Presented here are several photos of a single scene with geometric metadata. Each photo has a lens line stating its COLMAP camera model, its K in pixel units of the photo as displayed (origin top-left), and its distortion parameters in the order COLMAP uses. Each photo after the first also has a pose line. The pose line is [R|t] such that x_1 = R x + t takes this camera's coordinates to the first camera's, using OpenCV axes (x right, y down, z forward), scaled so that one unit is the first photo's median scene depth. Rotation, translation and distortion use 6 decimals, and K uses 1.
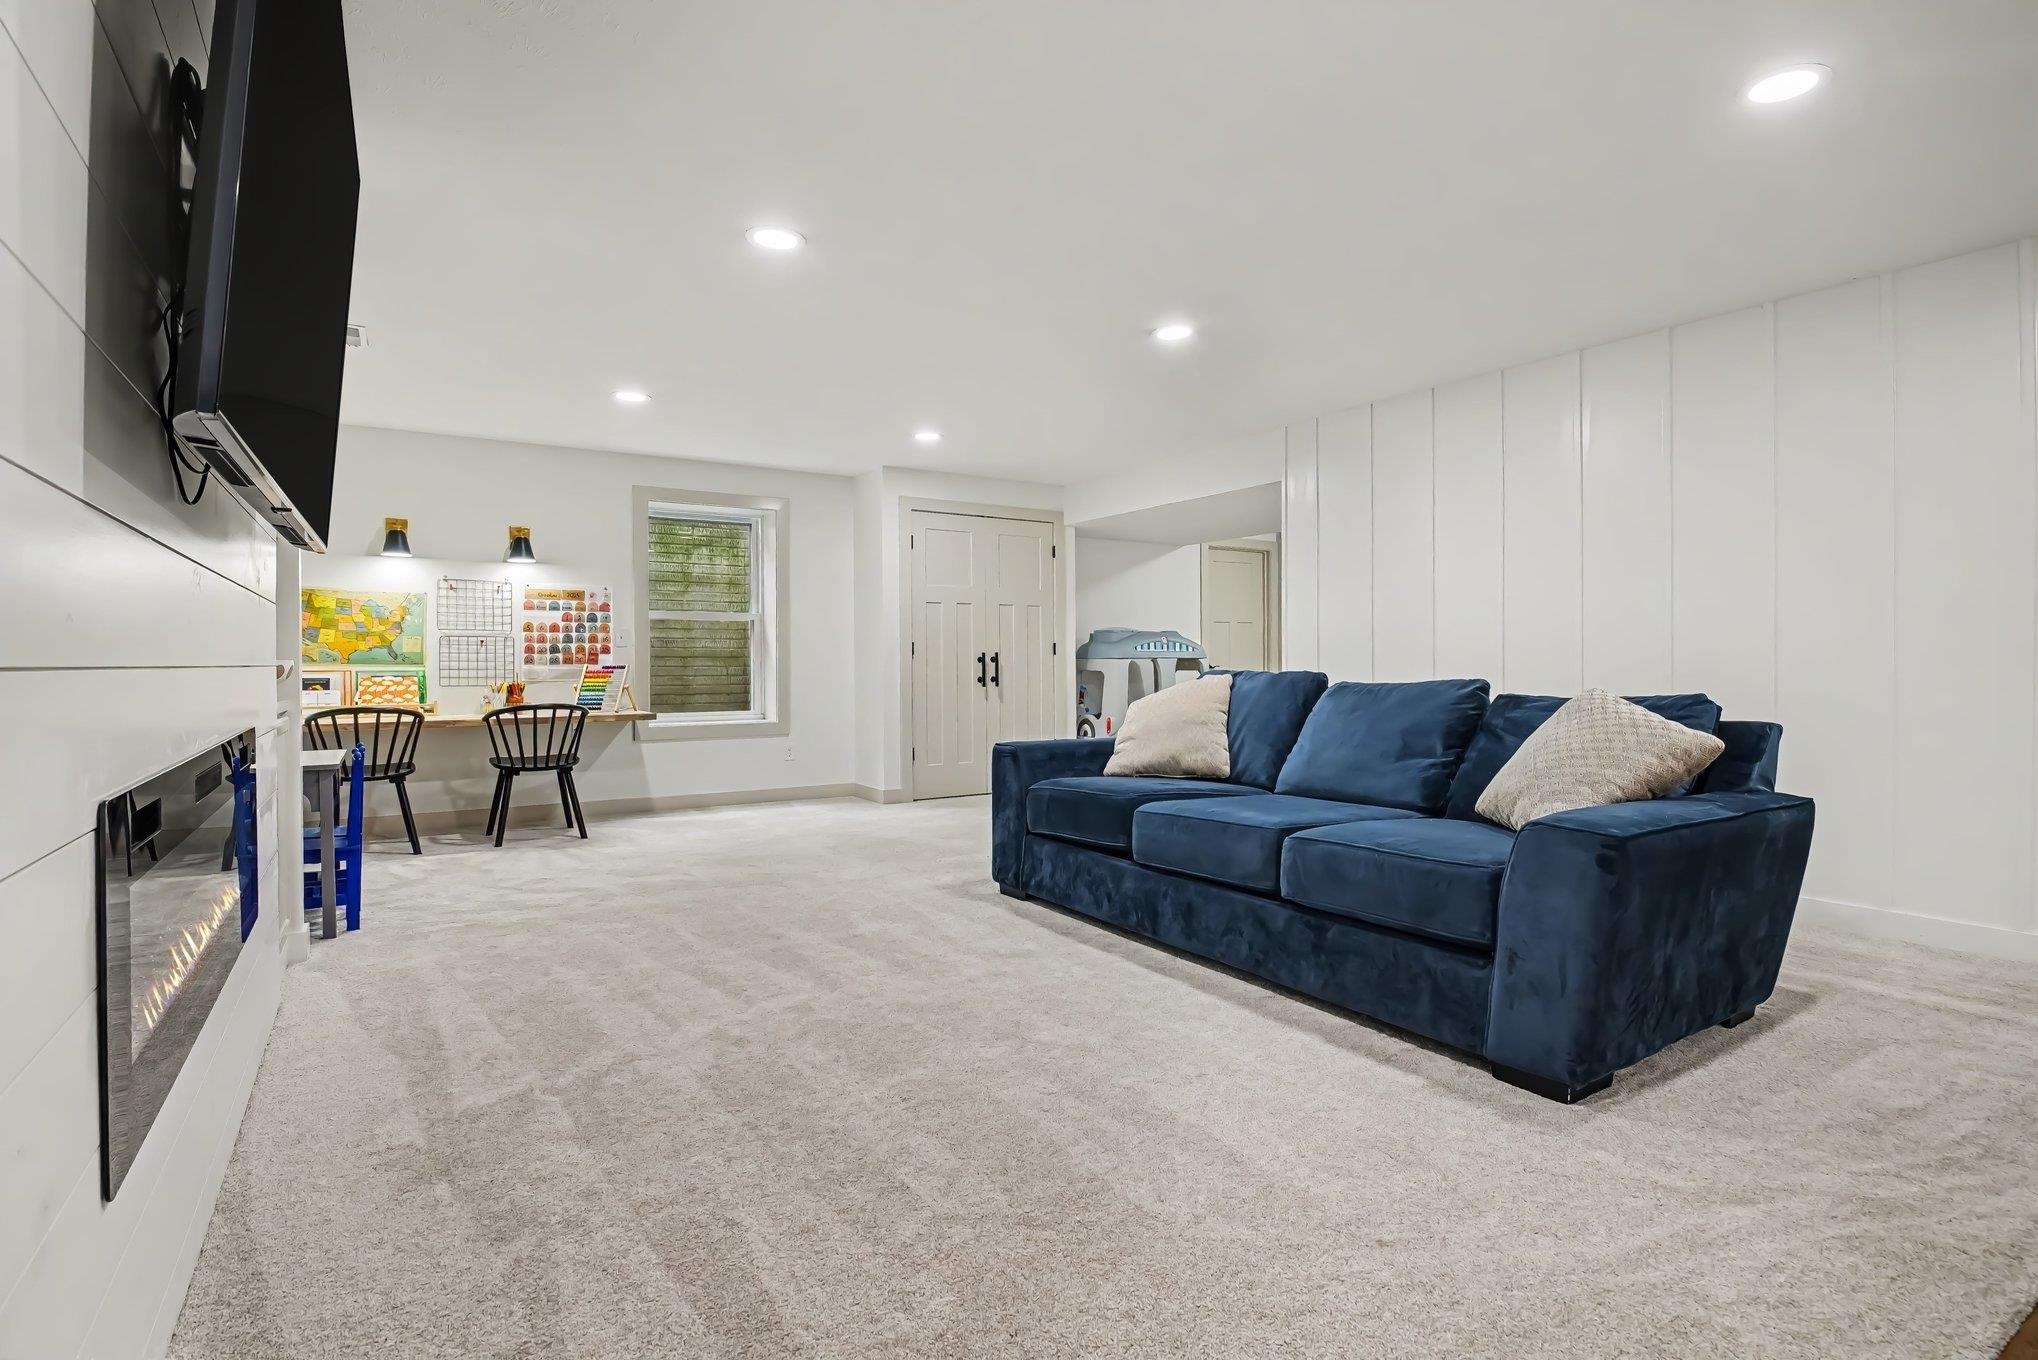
lens RADIAL K [[1002.4, 0, 1016.8], [0, 1002.4, 671.1], [0, 0, 1]] dist [-0.028412, -0.001857]
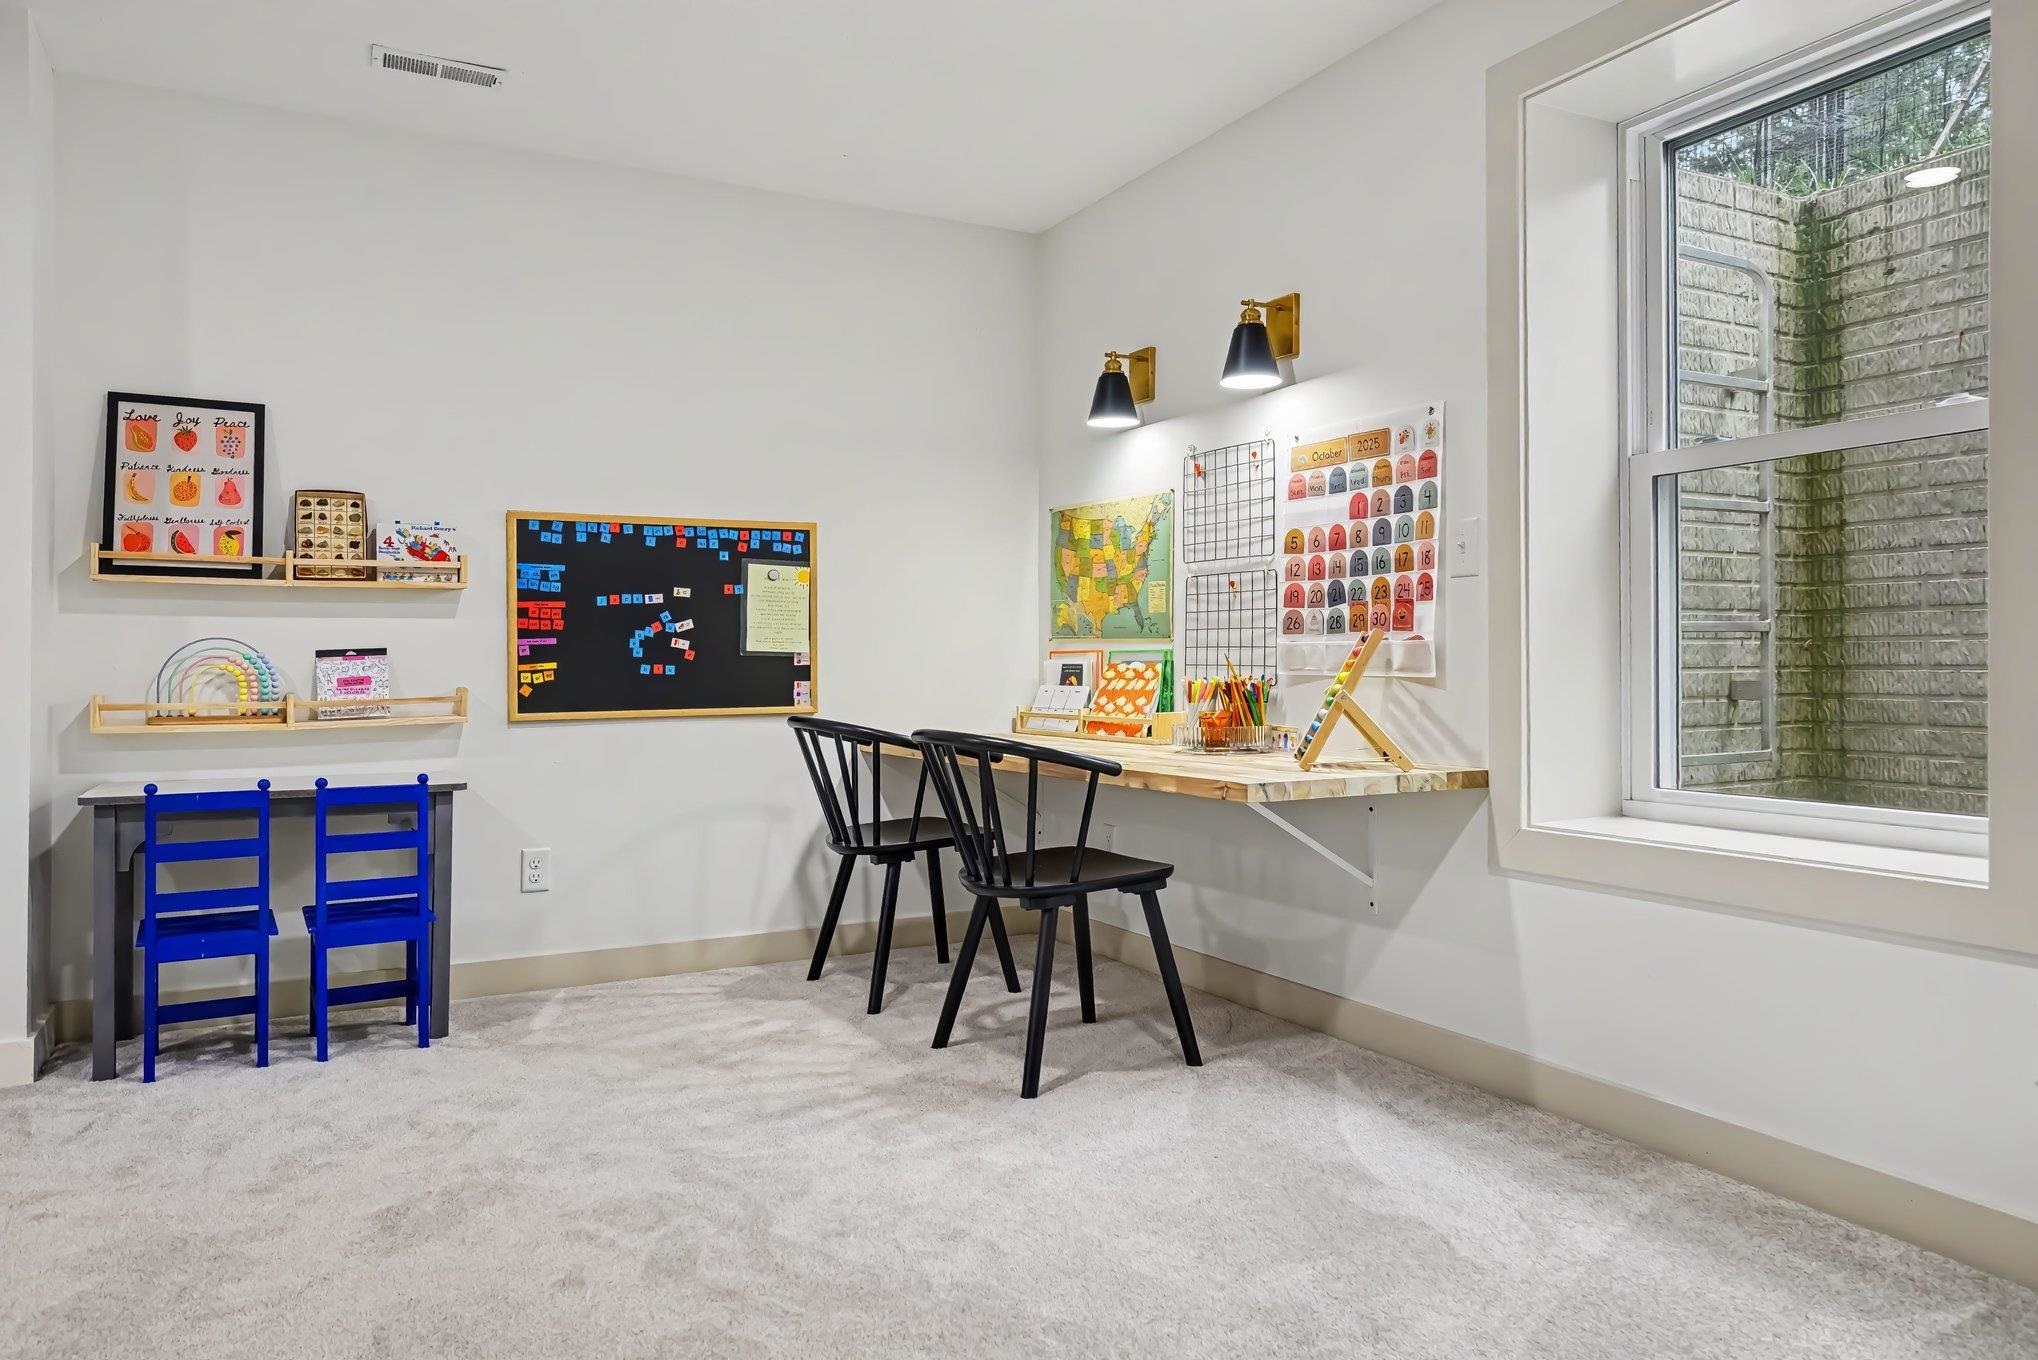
lens RADIAL K [[1418.3, 0, 1023.7], [0, 1418.3, 684.3], [0, 0, 1]] dist [-0.033644, 0.015010]
pose [[-0.100525, 0.013215, -0.994847, 0.092696], [-0.008015, 0.999869, 0.014091, 0.006446], [0.994902, 0.009390, -0.100406, 0.942124]]
